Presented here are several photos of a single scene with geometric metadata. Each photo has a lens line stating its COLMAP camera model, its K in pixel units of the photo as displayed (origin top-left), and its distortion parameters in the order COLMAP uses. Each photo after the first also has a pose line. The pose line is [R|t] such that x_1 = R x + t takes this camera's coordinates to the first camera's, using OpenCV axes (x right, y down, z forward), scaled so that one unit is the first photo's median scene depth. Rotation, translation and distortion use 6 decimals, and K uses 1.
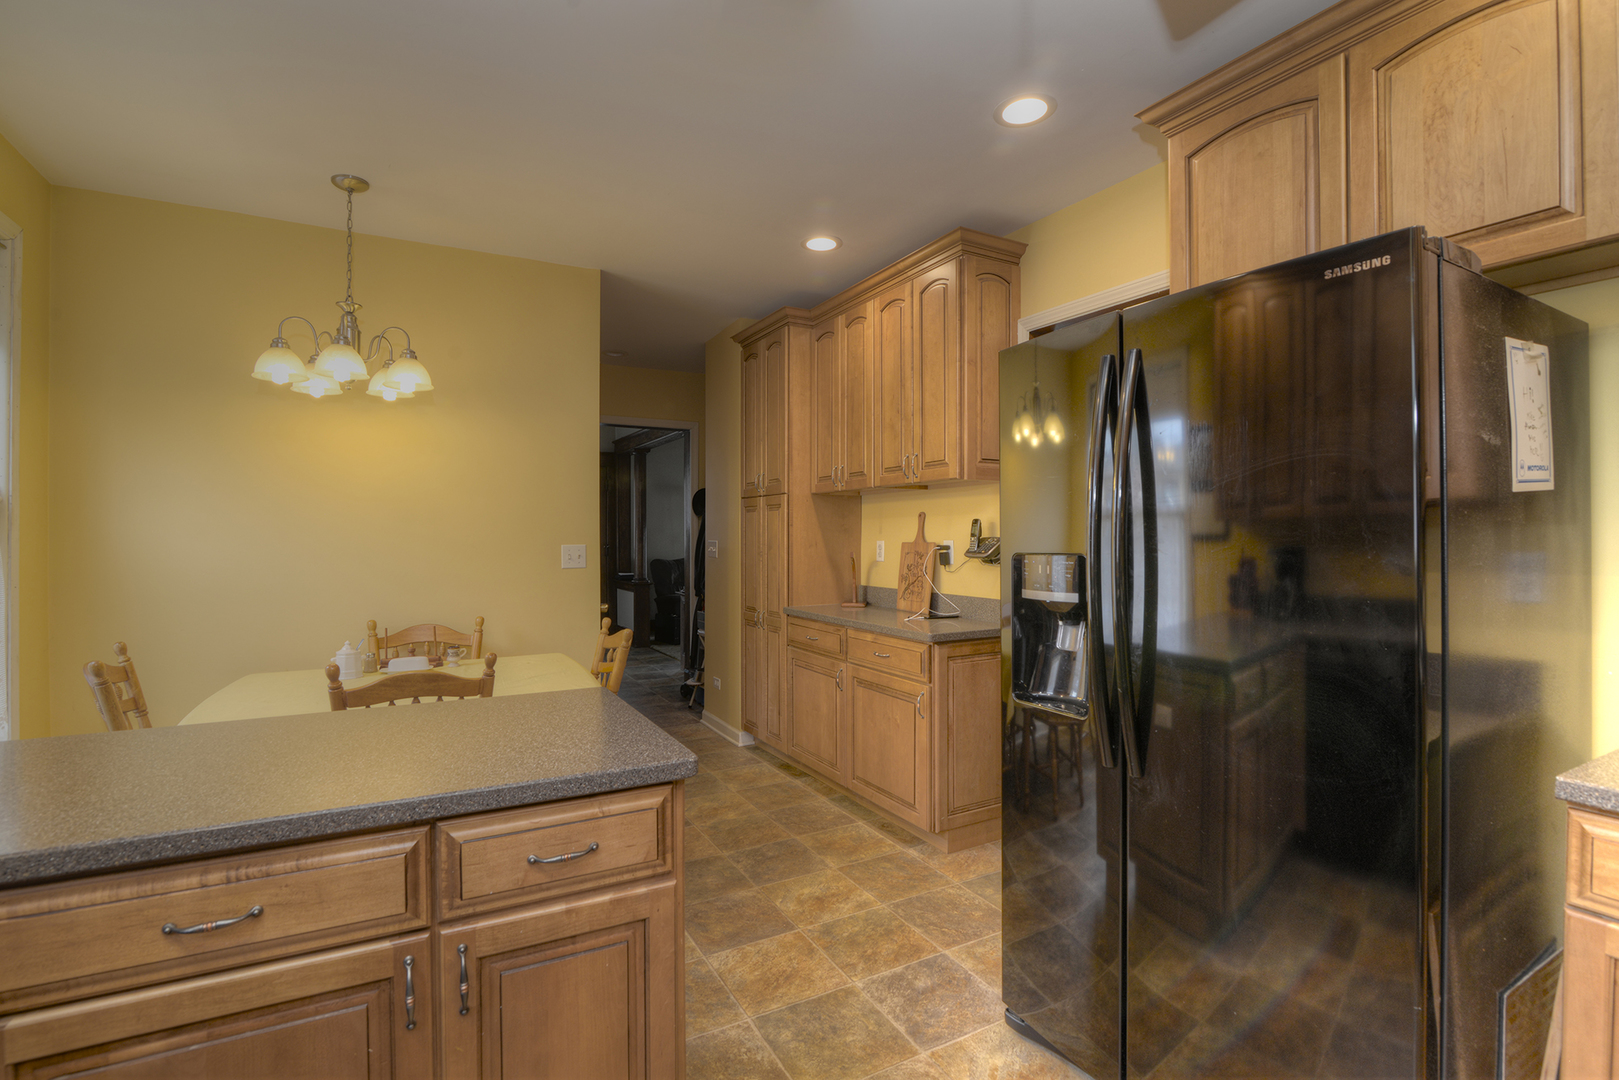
lens RADIAL K [[748.1, 0, 808.0], [0, 748.1, 534.4], [0, 0, 1]] dist [-0.014468, 0.000548]
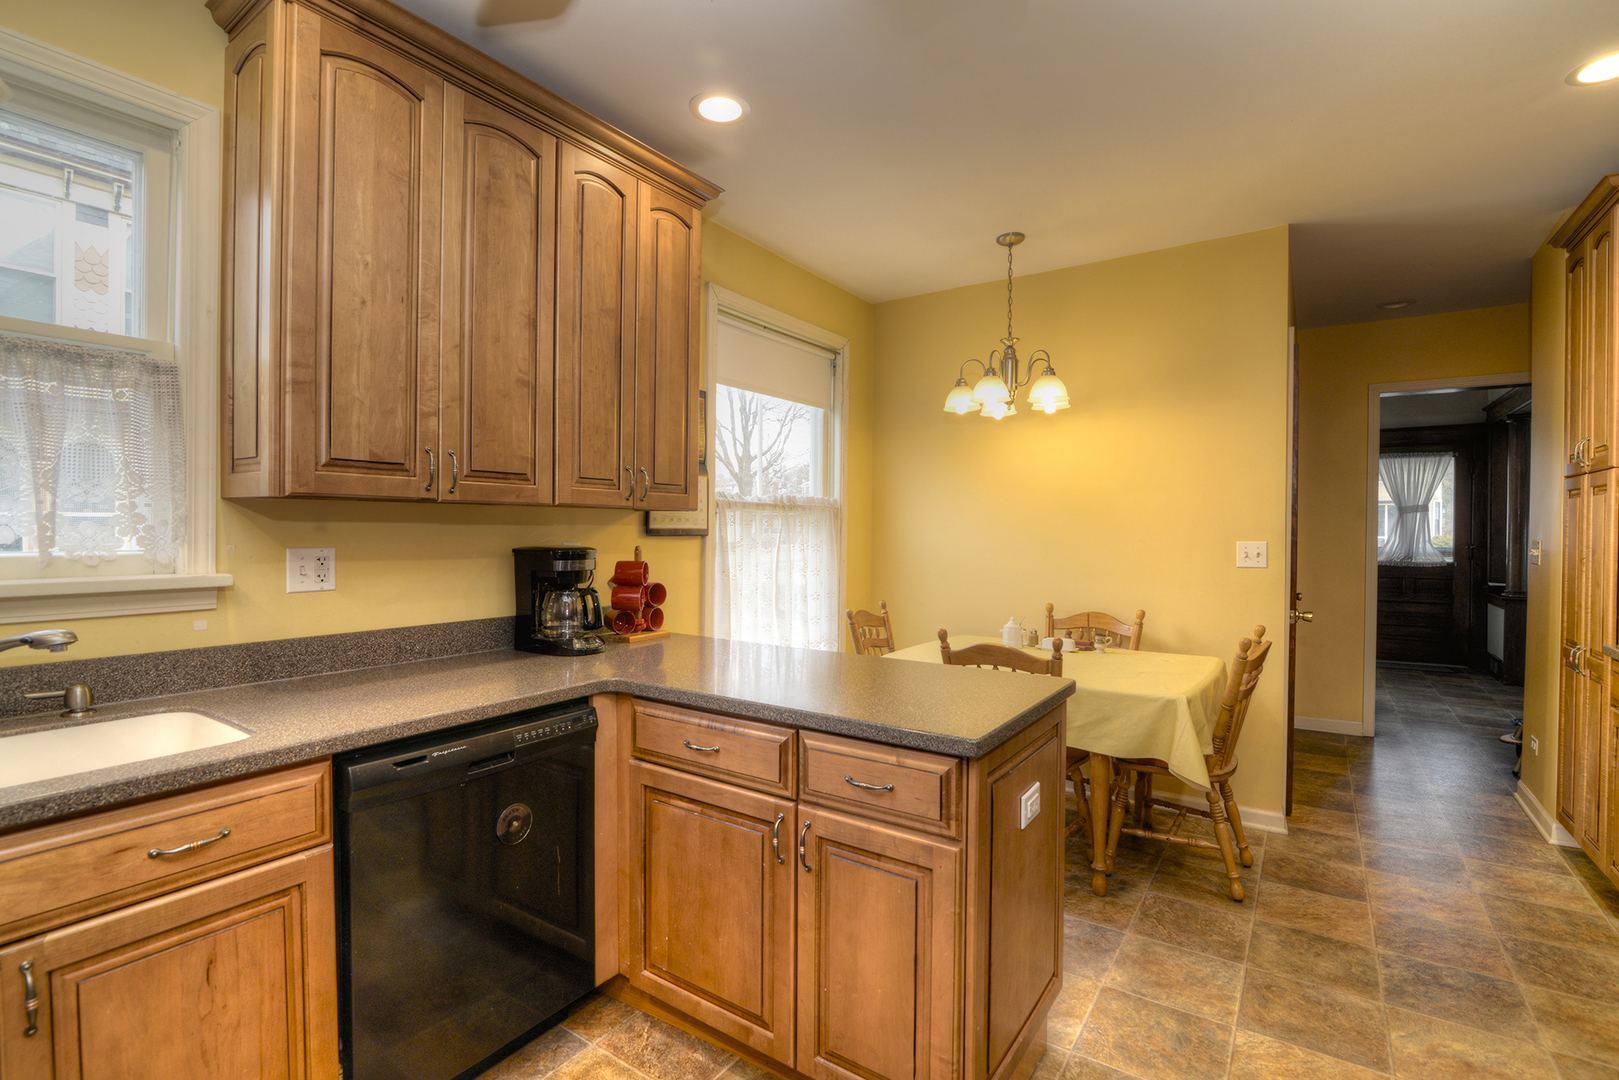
lens RADIAL K [[748.1, 0, 797.9], [0, 748.1, 530.1], [0, 0, 1]] dist [-0.014468, 0.000548]
pose [[0.452729, 0.003547, -0.891641, 0.394598], [-0.004074, 0.999990, 0.001910, 0.001174], [0.891639, 0.002767, 0.452739, 0.175863]]
